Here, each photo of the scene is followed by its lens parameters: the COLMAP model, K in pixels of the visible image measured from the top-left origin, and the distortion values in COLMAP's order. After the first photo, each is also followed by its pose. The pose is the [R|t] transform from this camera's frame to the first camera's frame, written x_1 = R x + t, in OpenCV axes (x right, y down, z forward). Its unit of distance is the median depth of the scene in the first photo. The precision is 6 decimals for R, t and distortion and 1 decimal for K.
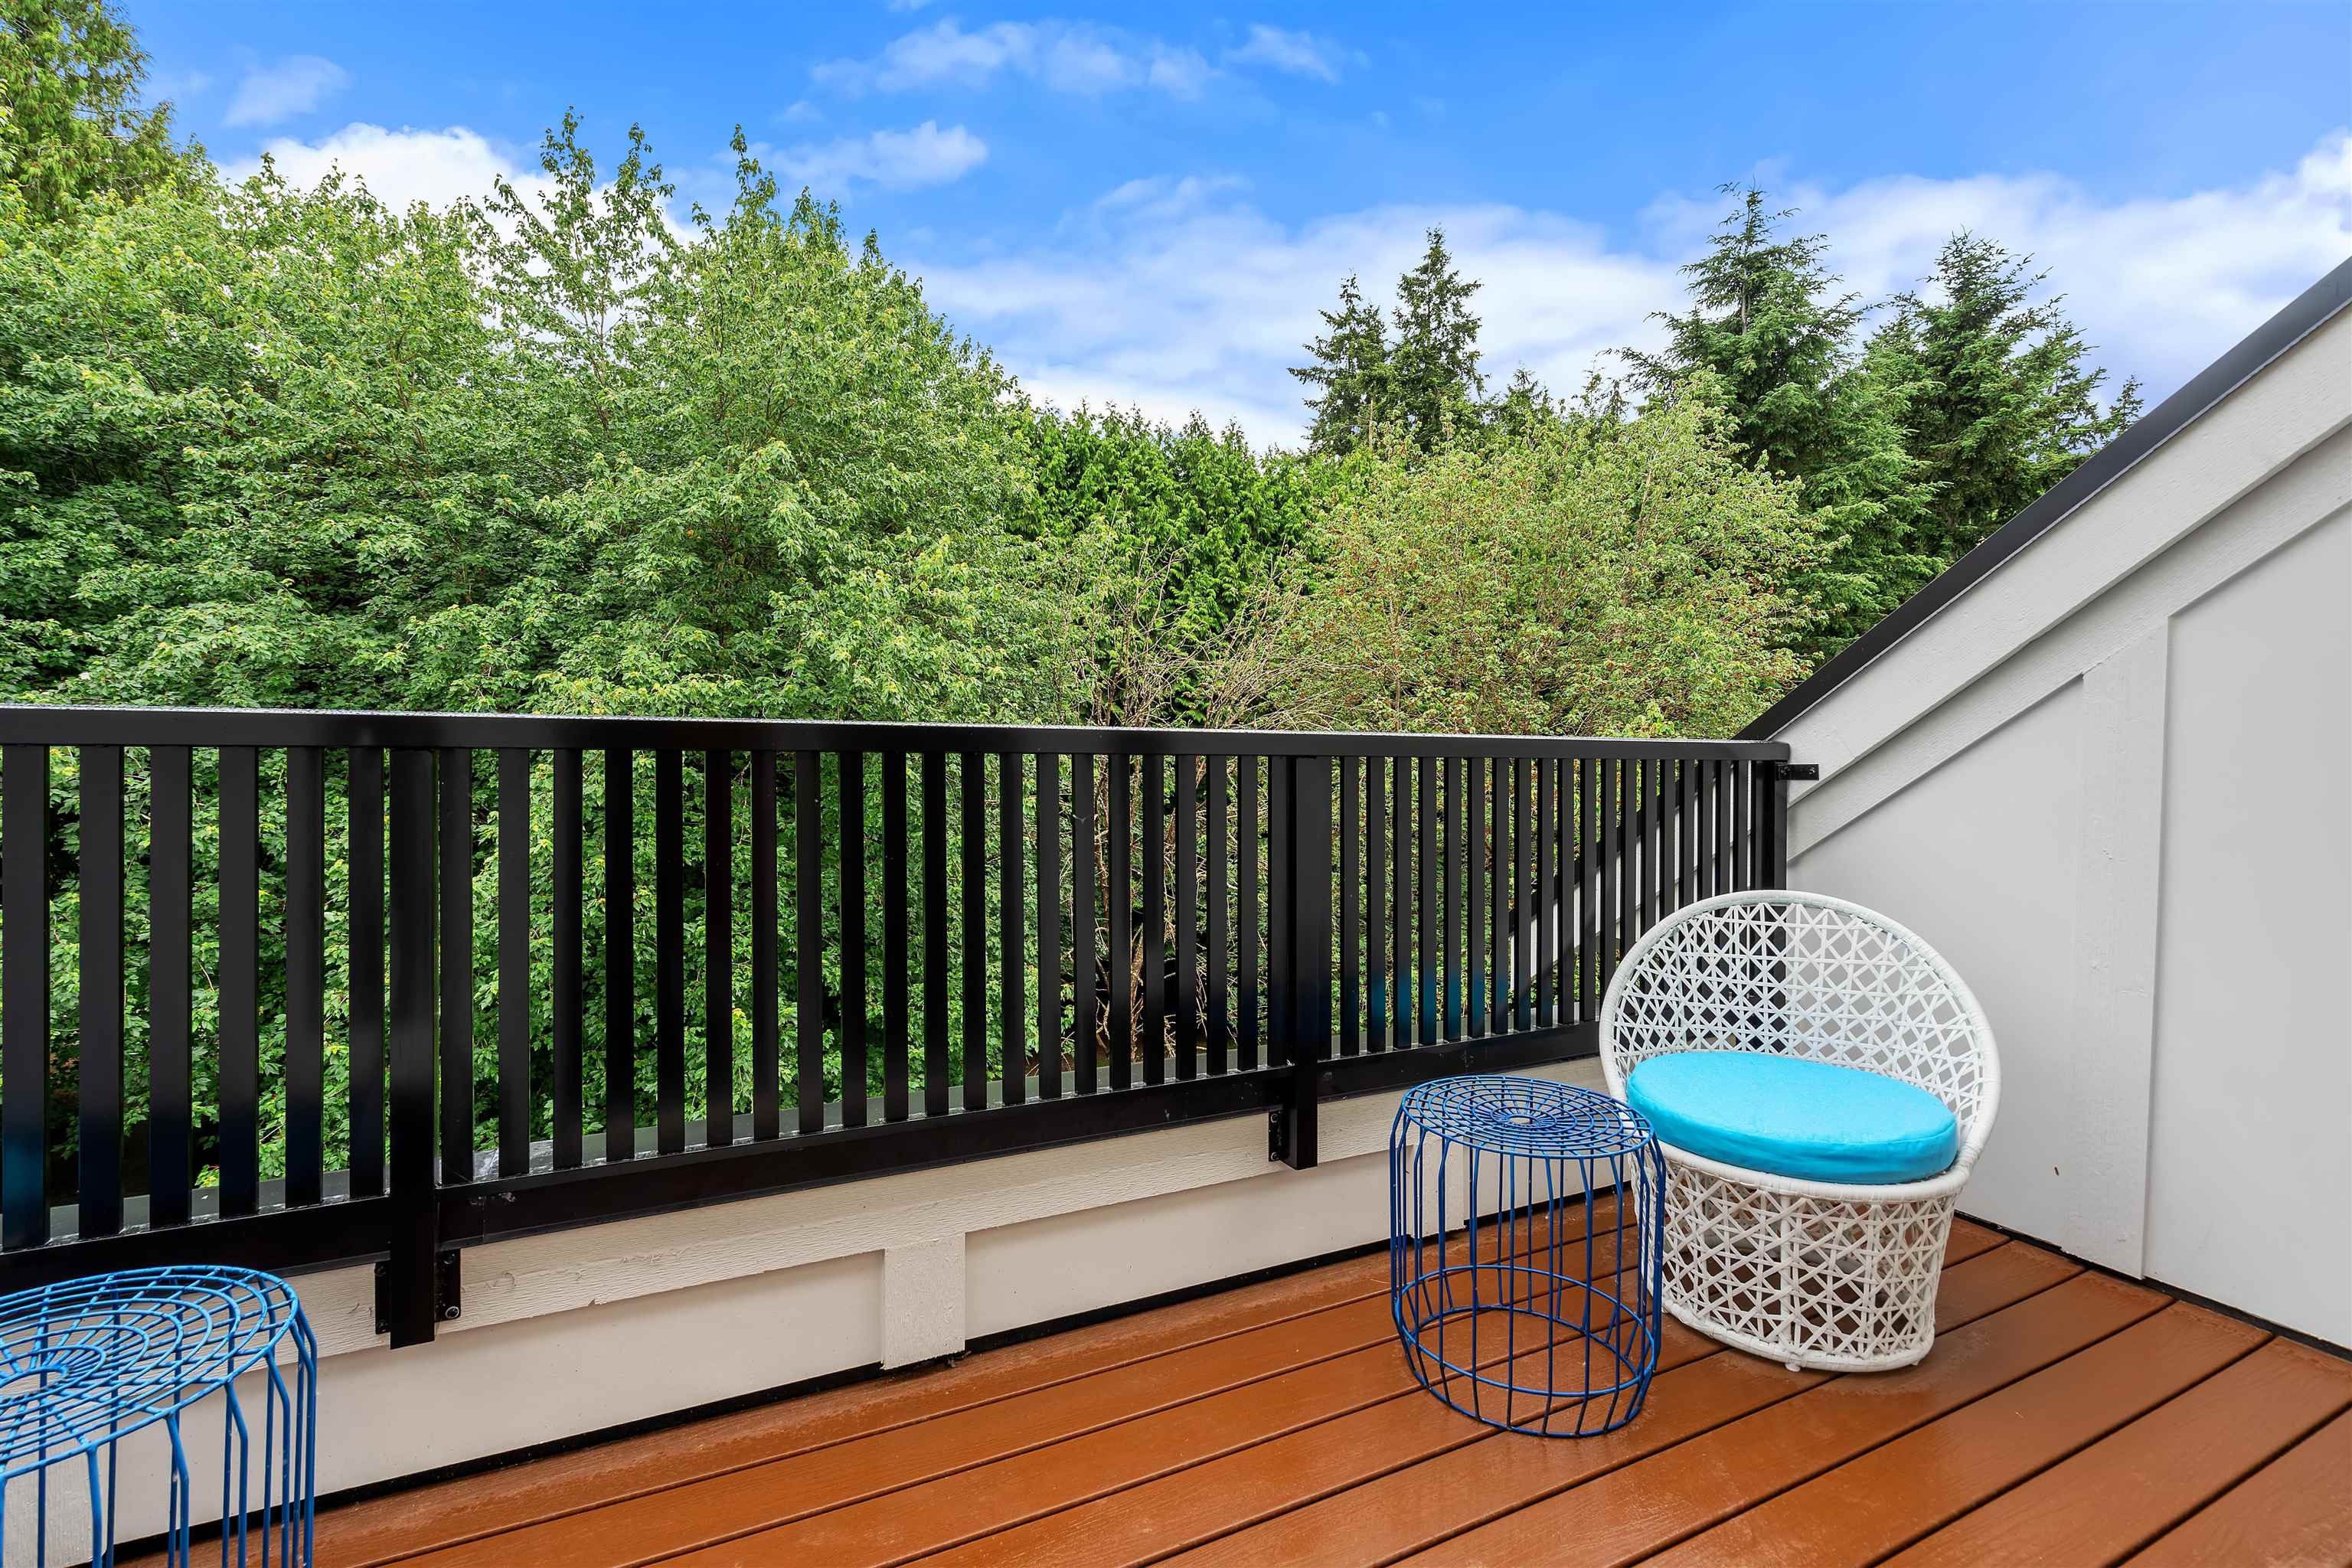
lens RADIAL K [[1072.9, 0, 1170.6], [0, 1072.9, 770.2], [0, 0, 1]] dist [-0.005612, 0.000912]
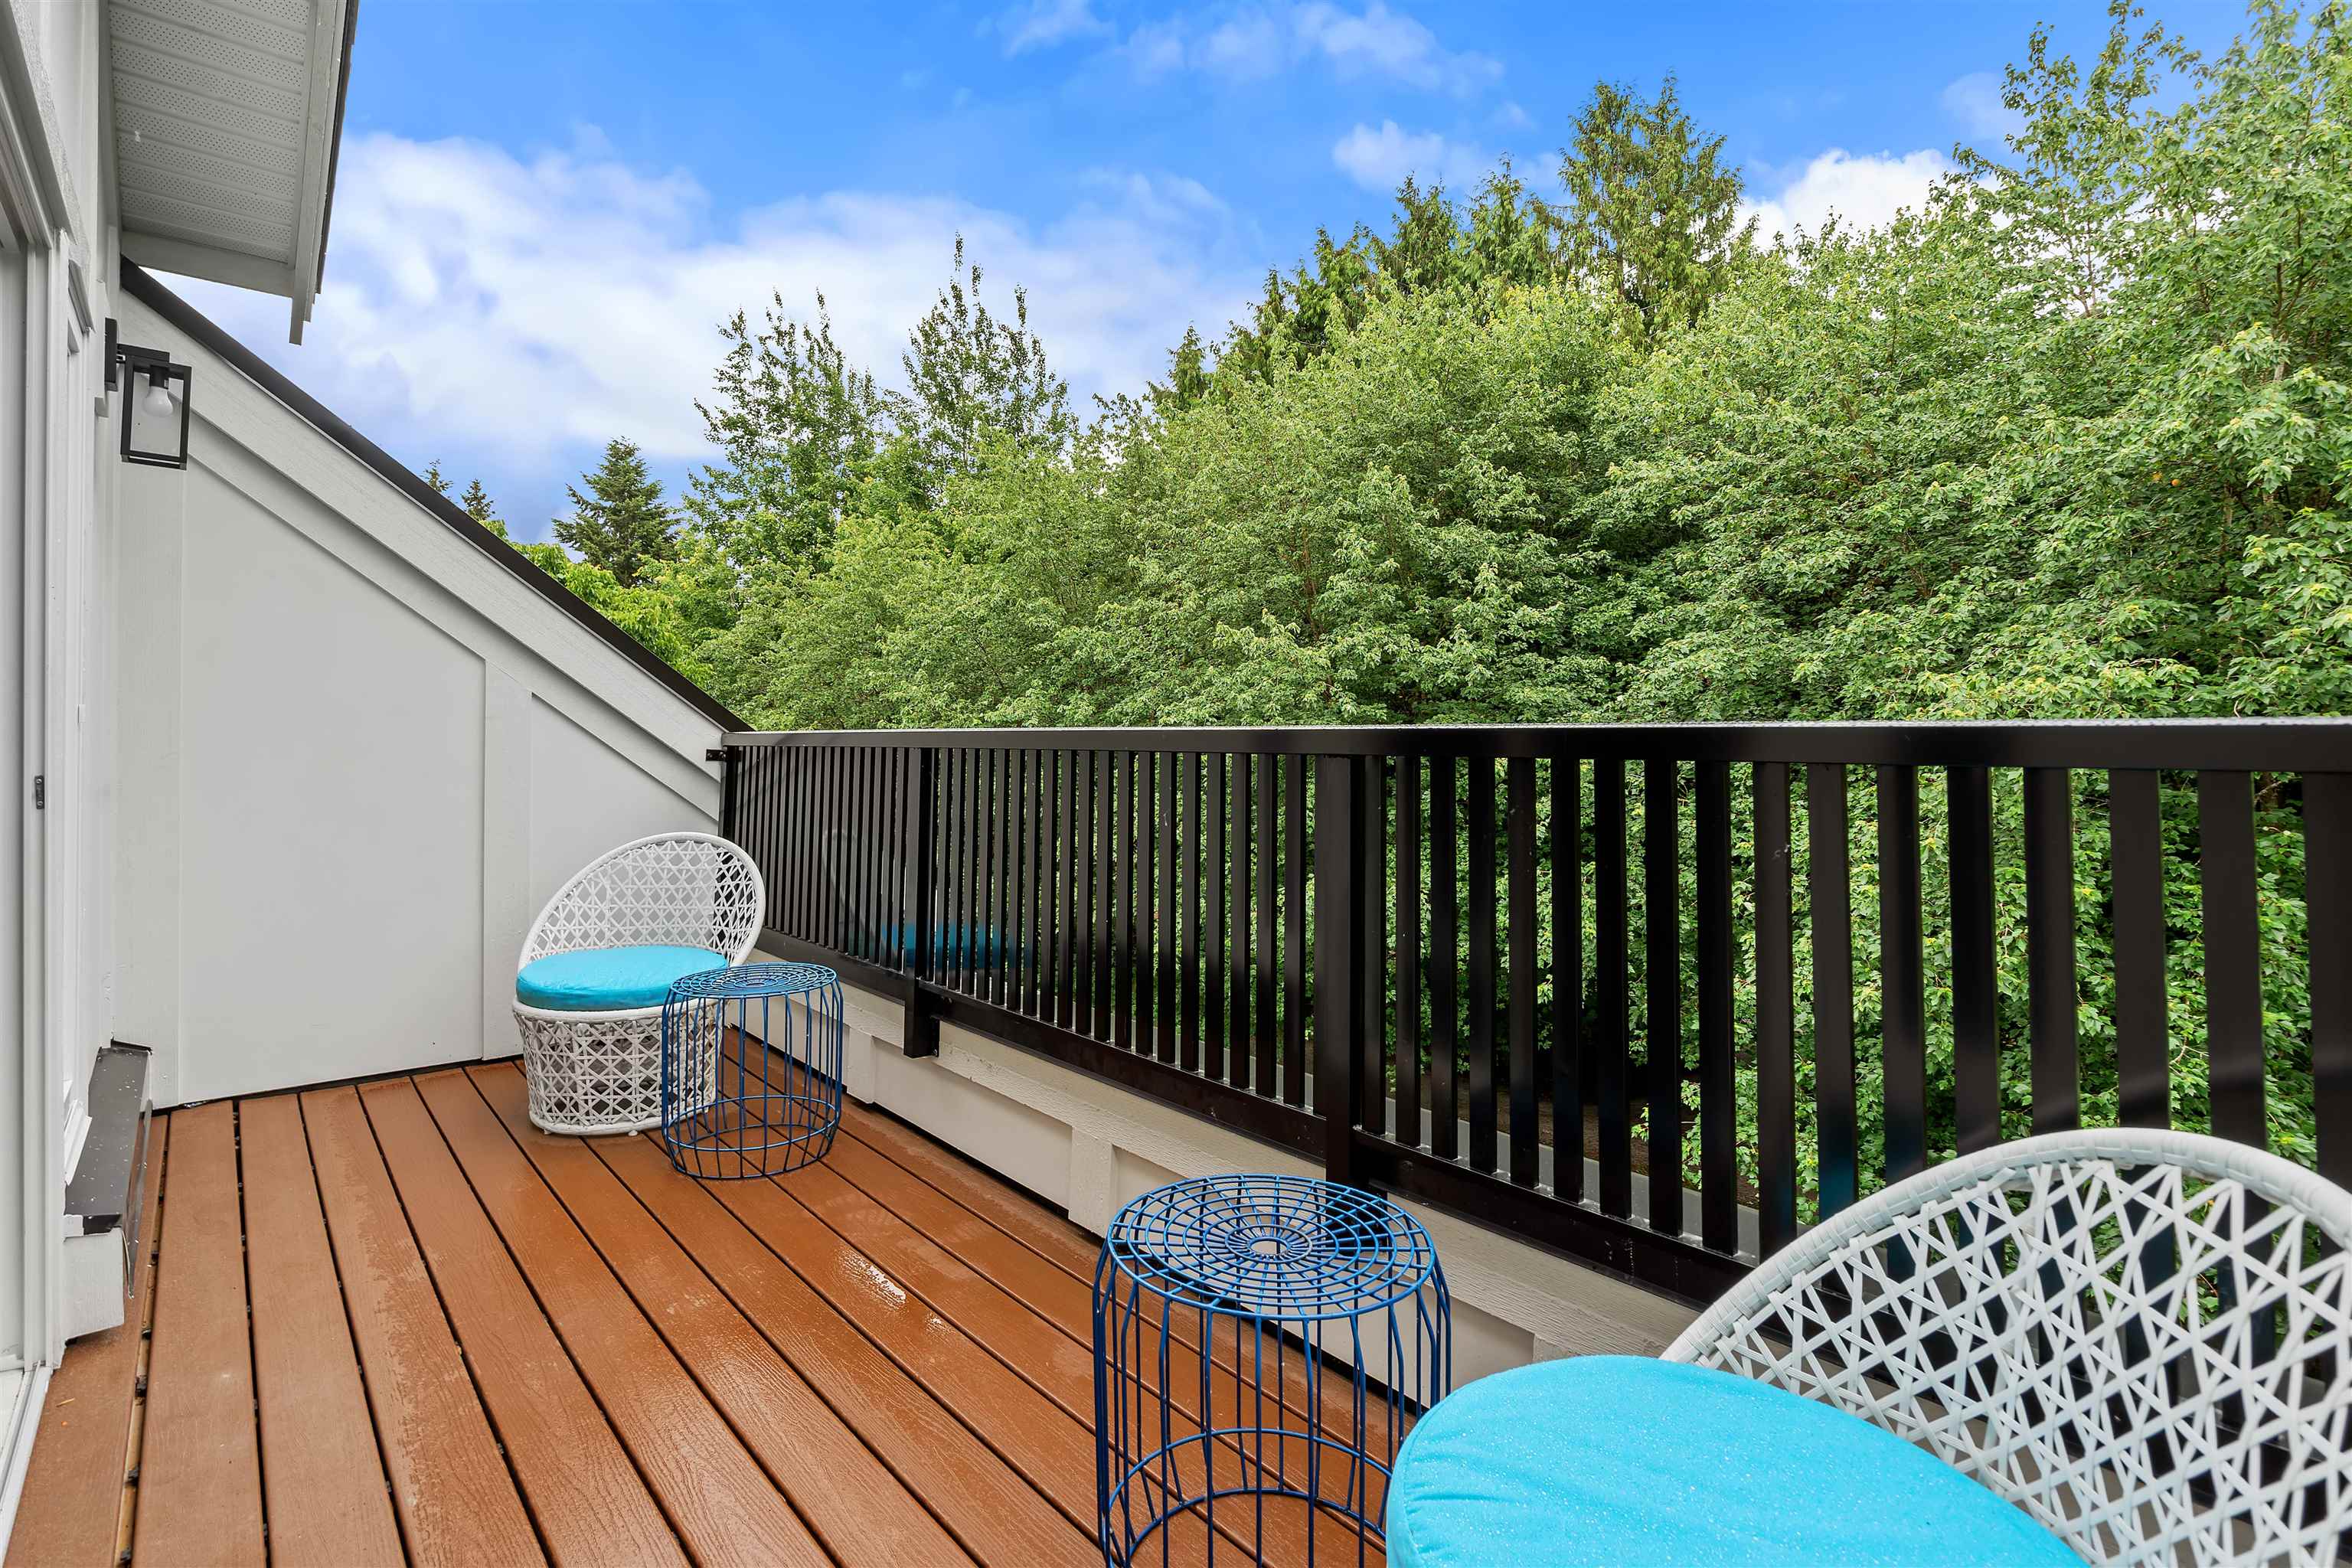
lens RADIAL K [[1111.5, 0, 1159.7], [0, 1111.5, 736.9], [0, 0, 1]] dist [-0.005257, -0.000310]
pose [[0.246100, -0.011275, -0.969179, 0.152095], [-0.026162, 0.999491, -0.018271, -0.000971], [0.968891, 0.029852, 0.245680, 0.105978]]
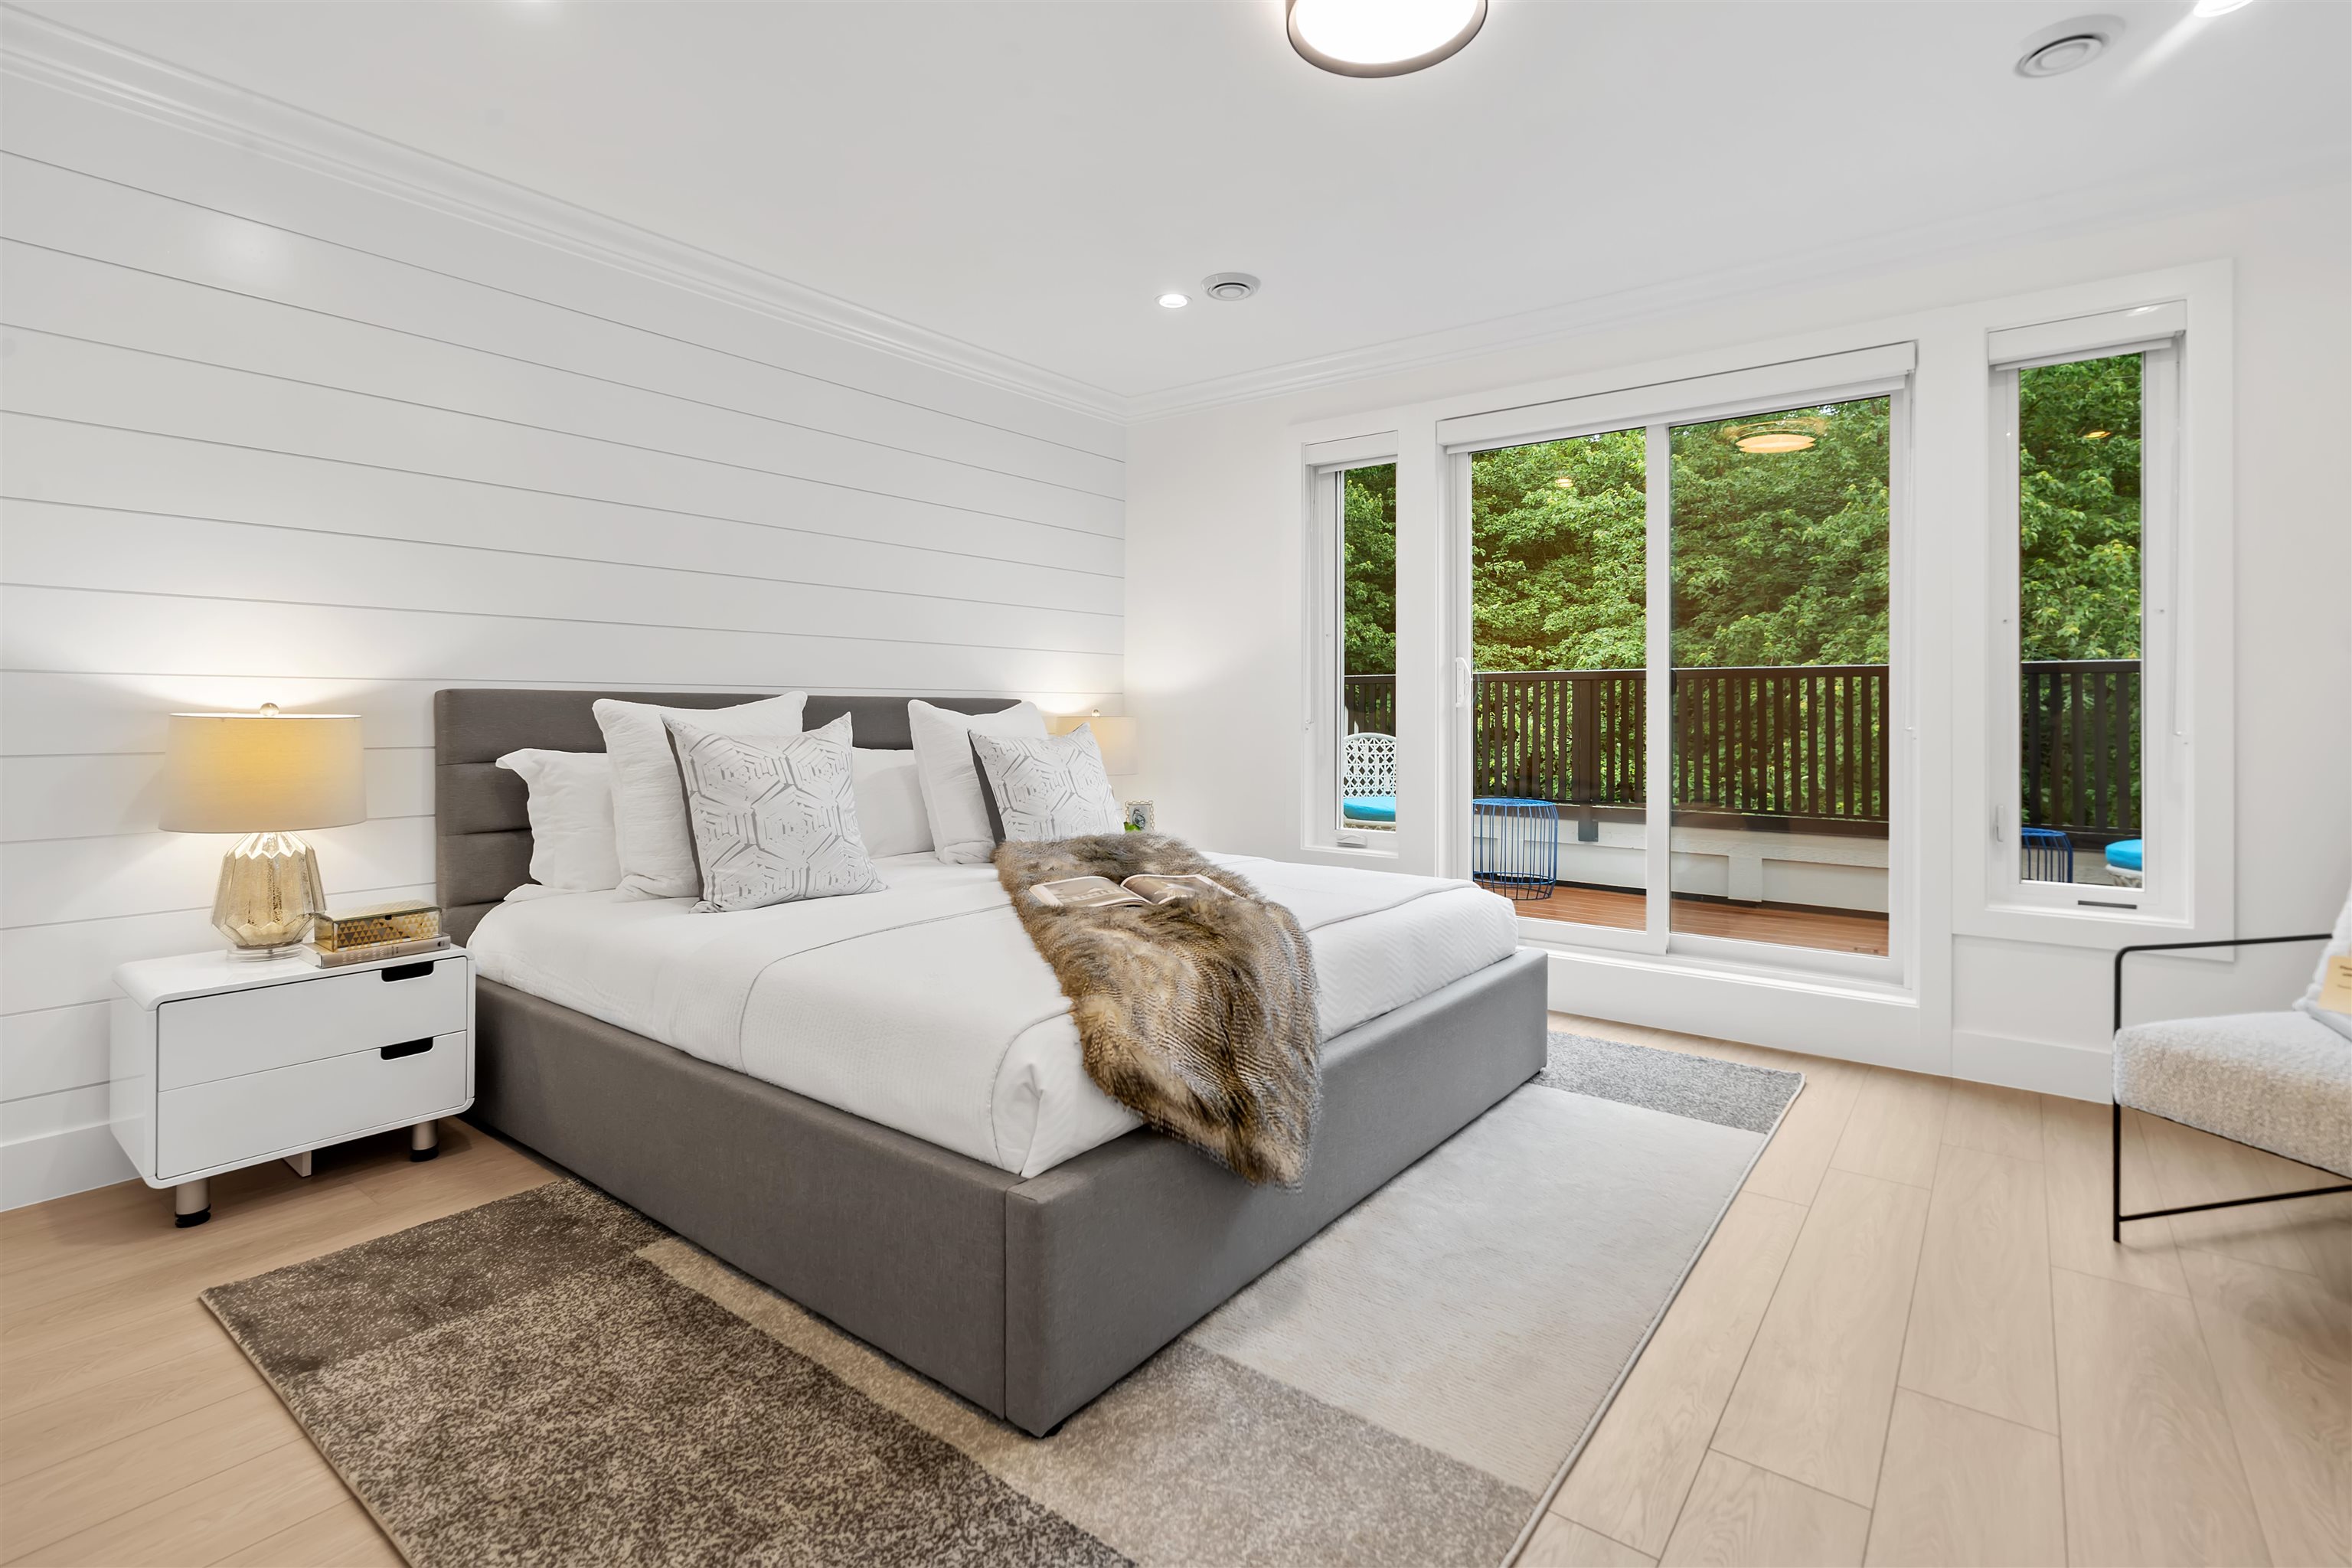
lens RADIAL K [[1072.9, 0, 1190.2], [0, 1072.9, 708.4], [0, 0, 1]] dist [-0.005612, 0.000912]
pose [[0.435697, -0.015482, -0.899960, 0.233321], [-0.030019, 0.999046, -0.031719, 0.027199], [0.899593, 0.040836, 0.434816, -0.212377]]
